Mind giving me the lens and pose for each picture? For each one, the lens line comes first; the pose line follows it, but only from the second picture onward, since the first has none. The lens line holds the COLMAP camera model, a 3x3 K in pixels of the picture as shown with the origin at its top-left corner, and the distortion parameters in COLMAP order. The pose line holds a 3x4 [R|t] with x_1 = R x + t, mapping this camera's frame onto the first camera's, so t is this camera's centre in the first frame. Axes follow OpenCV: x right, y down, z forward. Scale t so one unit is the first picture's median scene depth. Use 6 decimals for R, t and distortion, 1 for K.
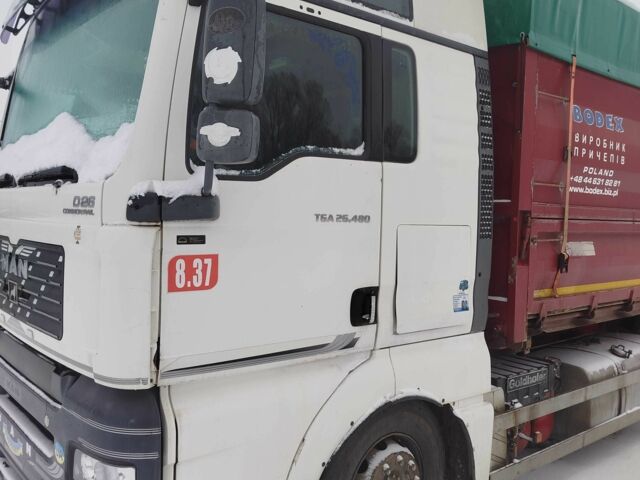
lens RADIAL K [[583.9, 0, 320.0], [0, 583.9, 240.0], [0, 0, 1]] dist [0.101798, -0.183230]
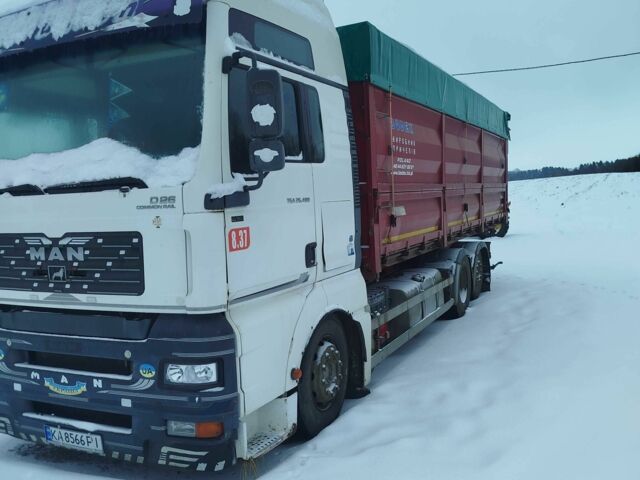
lens RADIAL K [[583.9, 0, 320.0], [0, 583.9, 240.0], [0, 0, 1]] dist [0.101798, -0.183230]
pose [[0.912440, -0.097253, 0.397486, -0.494301], [0.086020, 0.995229, 0.046040, 0.002277], [-0.400067, -0.007817, 0.916453, -0.431677]]
